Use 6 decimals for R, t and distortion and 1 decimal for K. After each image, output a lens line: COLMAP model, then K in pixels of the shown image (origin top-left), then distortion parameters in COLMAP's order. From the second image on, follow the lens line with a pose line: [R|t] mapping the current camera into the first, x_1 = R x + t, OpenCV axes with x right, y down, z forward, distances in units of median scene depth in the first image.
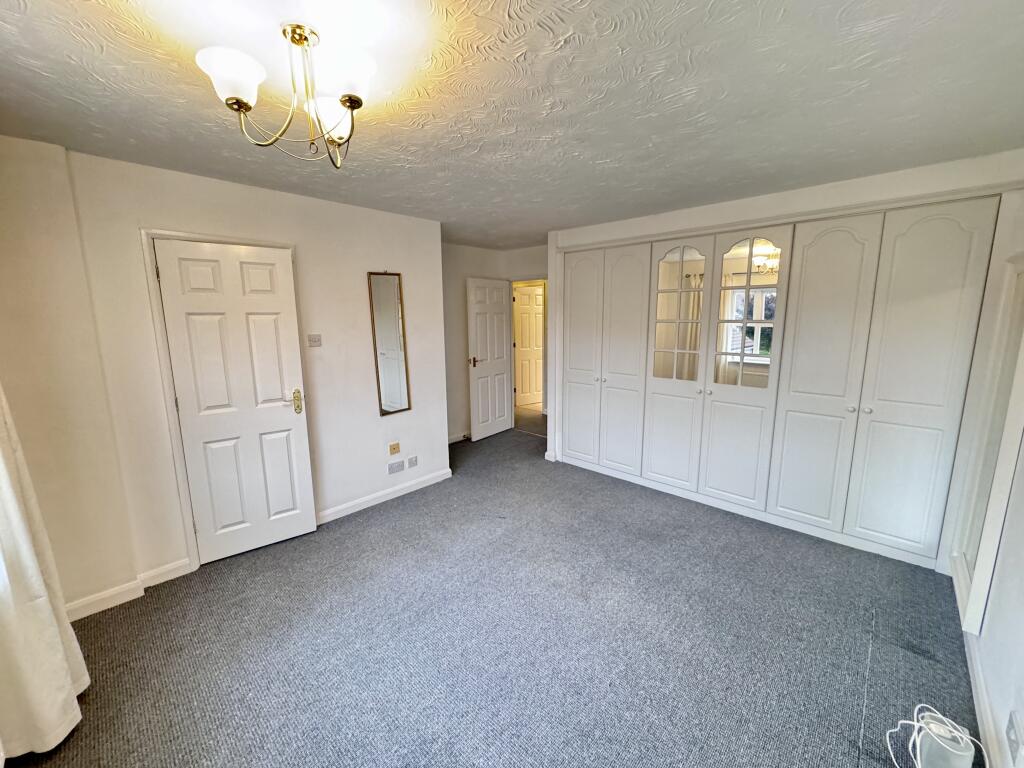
lens RADIAL K [[405.3, 0, 512.0], [0, 405.3, 384.0], [0, 0, 1]] dist [-0.000282, 0.000207]
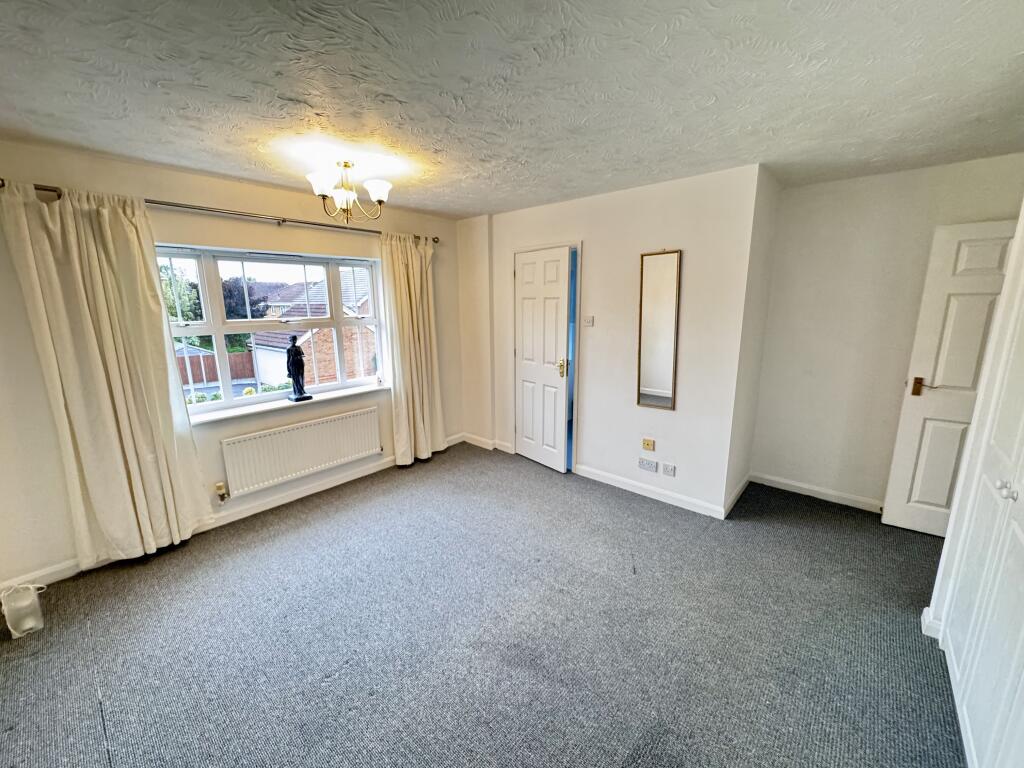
lens RADIAL K [[406.7, 0, 512.4], [0, 406.7, 383.5], [0, 0, 1]] dist [-0.002011, 0.000038]
pose [[0.037489, 0.206275, -0.977776, 0.717805], [-0.160978, 0.966931, 0.197815, -0.135675], [0.986246, 0.149985, 0.069455, 0.760057]]
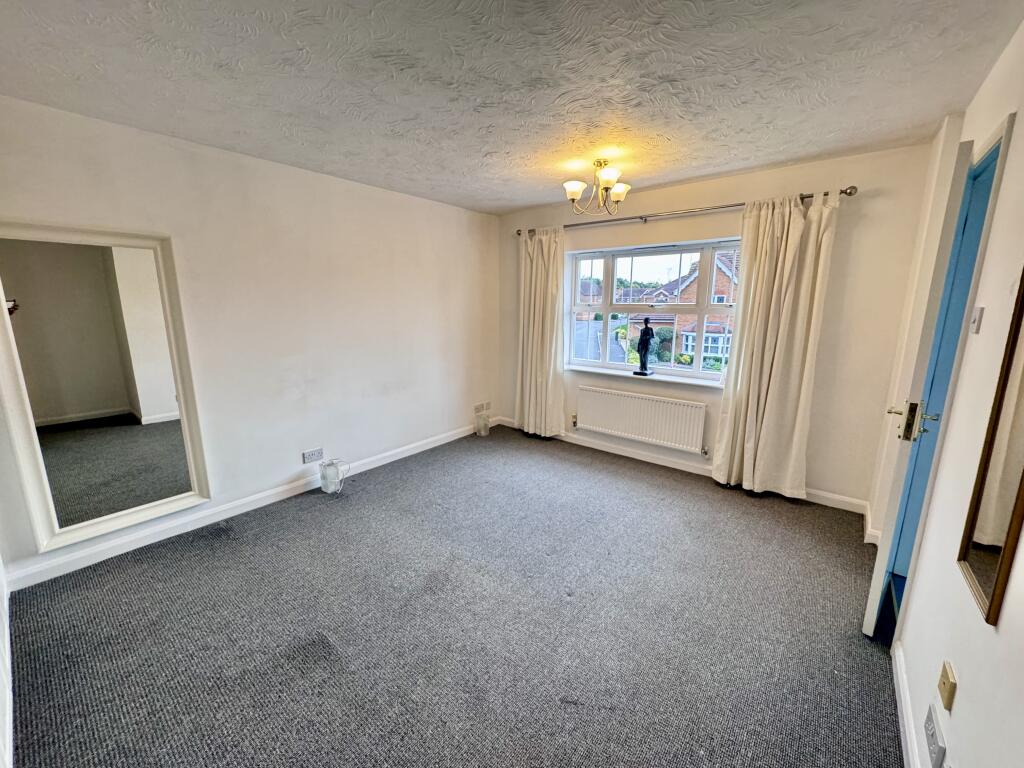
lens RADIAL K [[406.7, 0, 512.4], [0, 406.7, 383.5], [0, 0, 1]] dist [-0.002011, 0.000038]
pose [[-0.996659, 0.019092, -0.079412, 0.082193], [-0.010742, 0.933210, 0.359171, -0.209600], [0.080966, 0.358824, -0.929887, 1.472843]]
